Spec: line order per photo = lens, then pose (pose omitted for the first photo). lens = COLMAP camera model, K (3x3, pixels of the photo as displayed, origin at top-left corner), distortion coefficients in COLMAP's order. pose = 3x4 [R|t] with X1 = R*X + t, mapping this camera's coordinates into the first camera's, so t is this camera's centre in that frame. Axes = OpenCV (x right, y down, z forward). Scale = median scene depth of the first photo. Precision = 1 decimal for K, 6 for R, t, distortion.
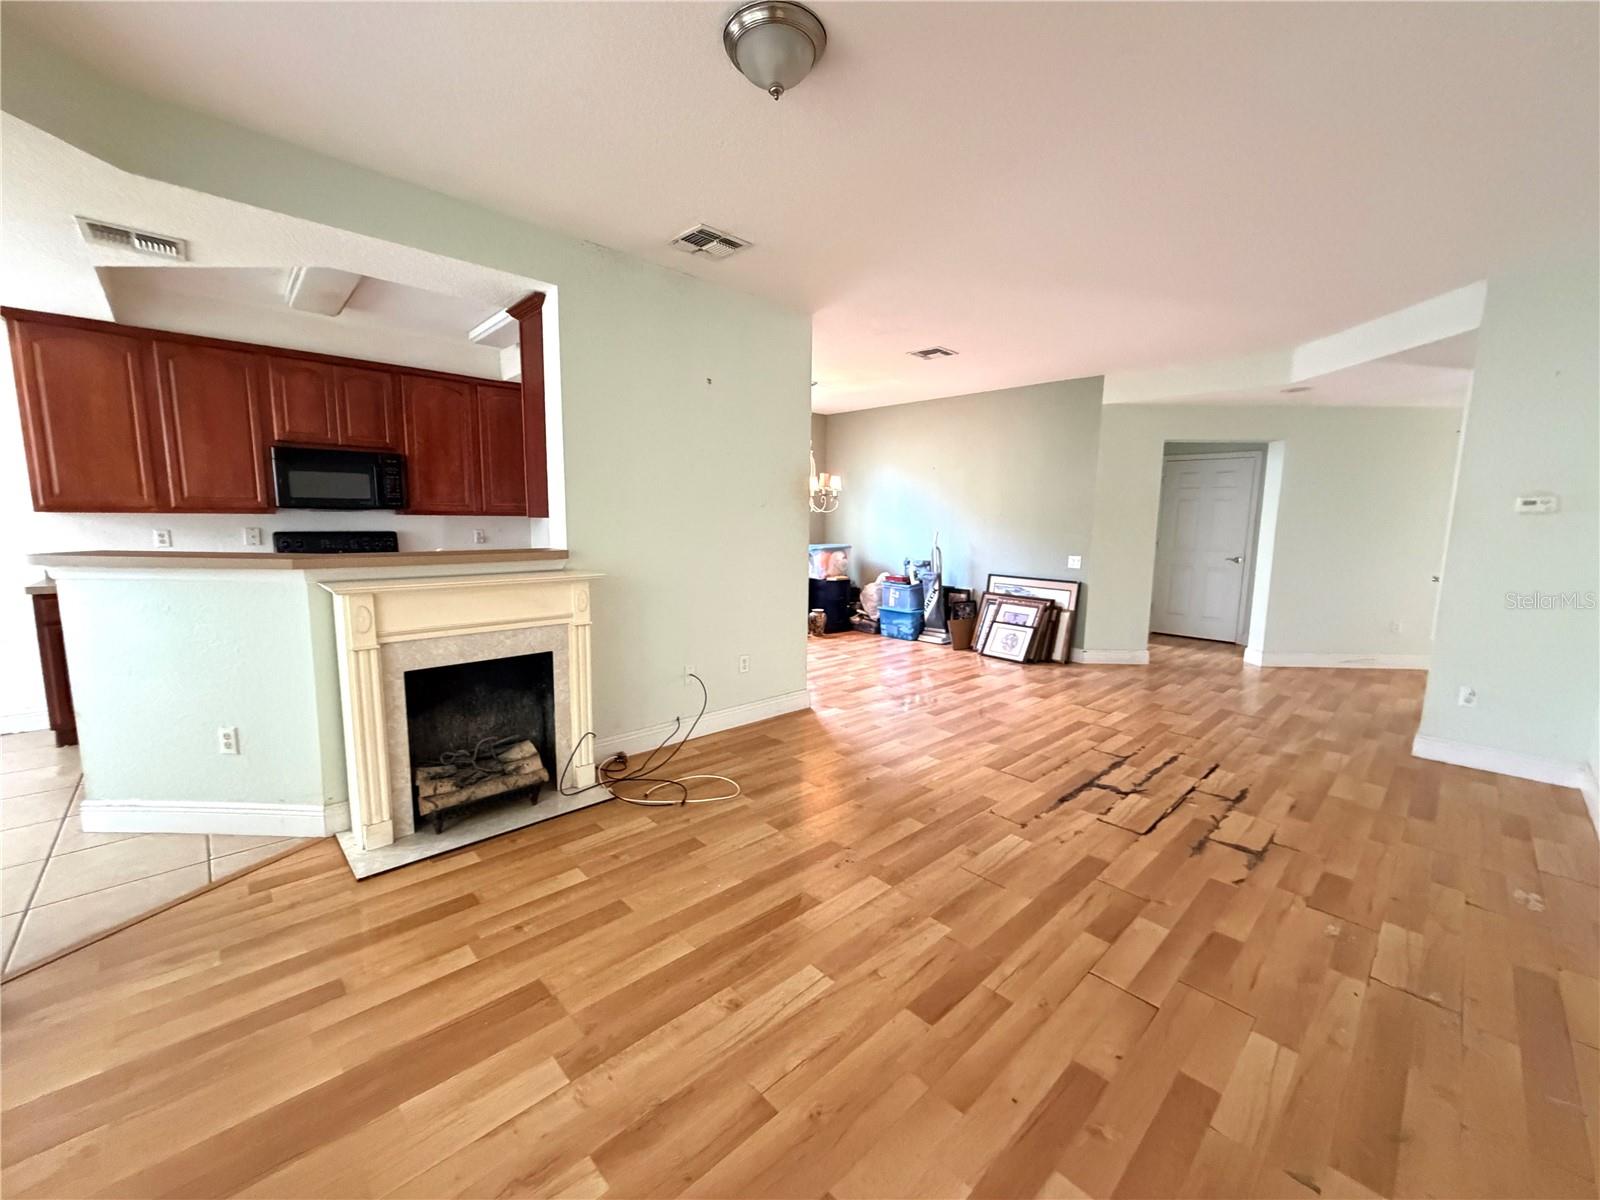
lens RADIAL K [[635.3, 0, 794.7], [0, 635.3, 599.8], [0, 0, 1]] dist [-0.003513, -0.000544]
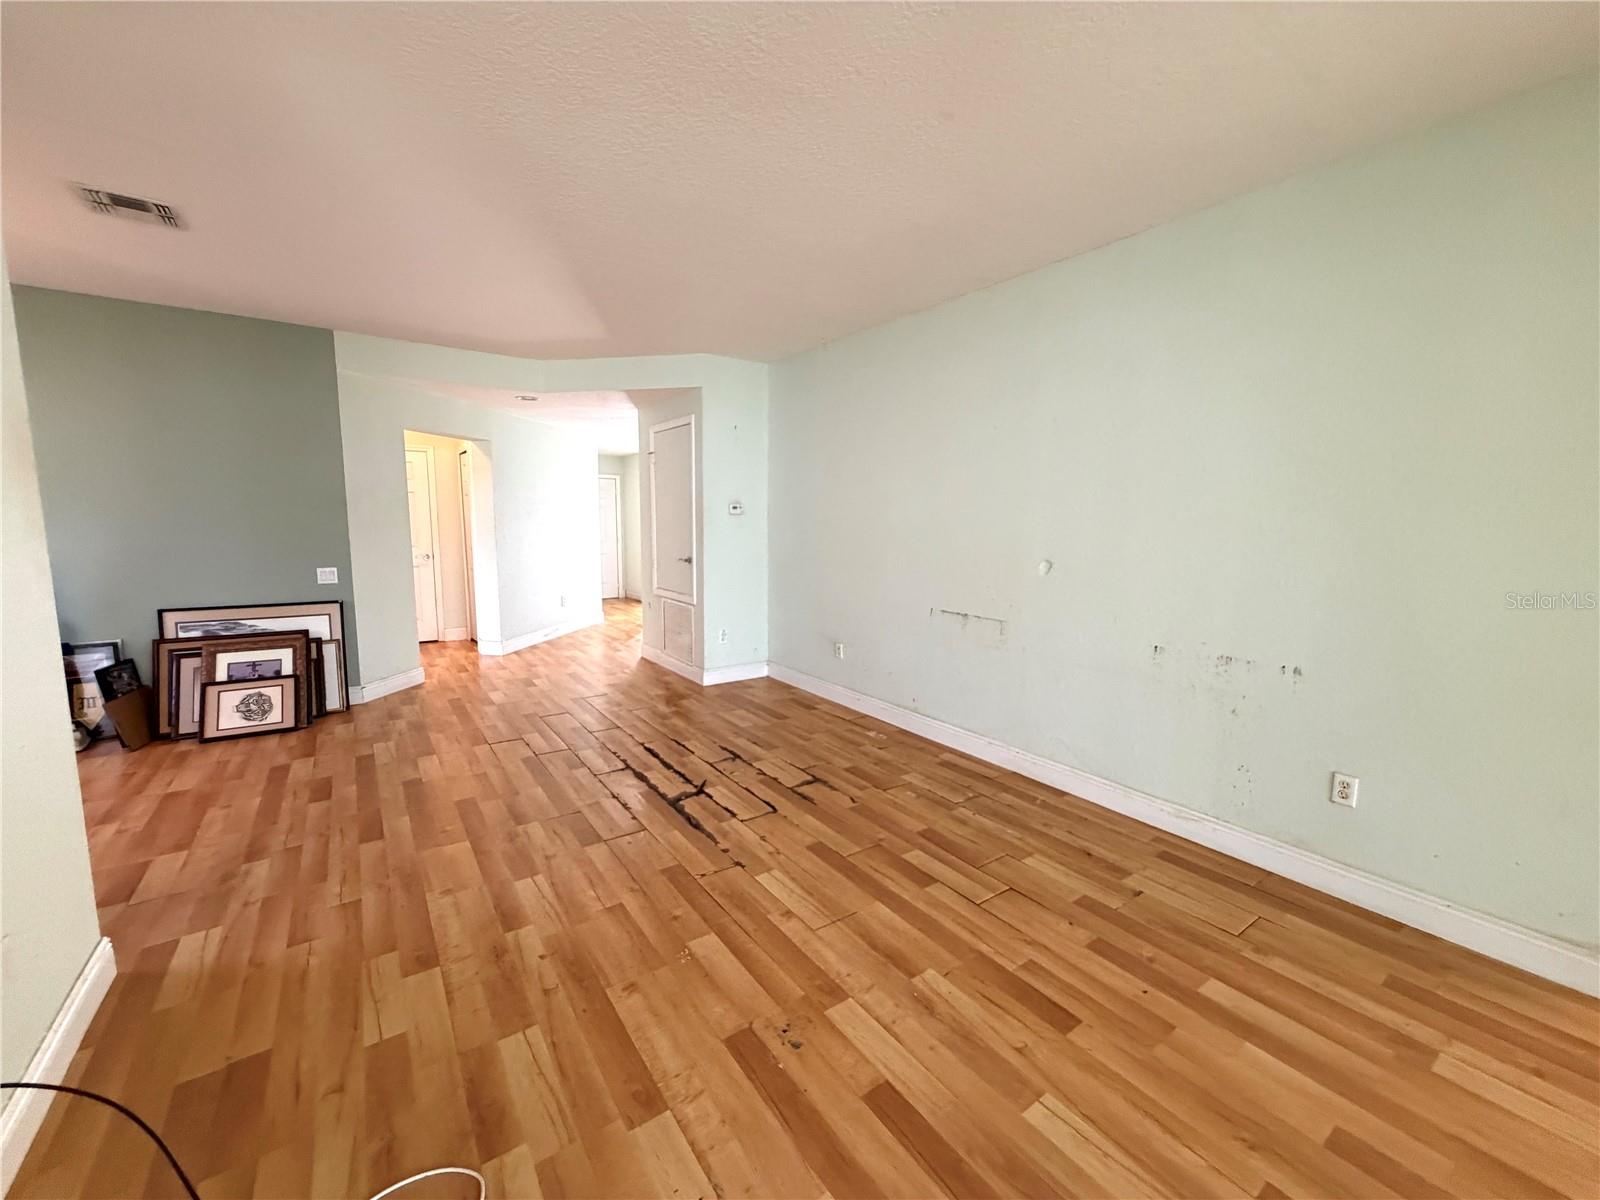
lens RADIAL K [[635.3, 0, 795.4], [0, 635.3, 602.7], [0, 0, 1]] dist [-0.003513, -0.000544]
pose [[0.141208, -0.143270, 0.979558, -0.399624], [0.120616, 0.984591, 0.126619, -0.103115], [-0.982605, 0.100271, 0.156313, 0.631675]]
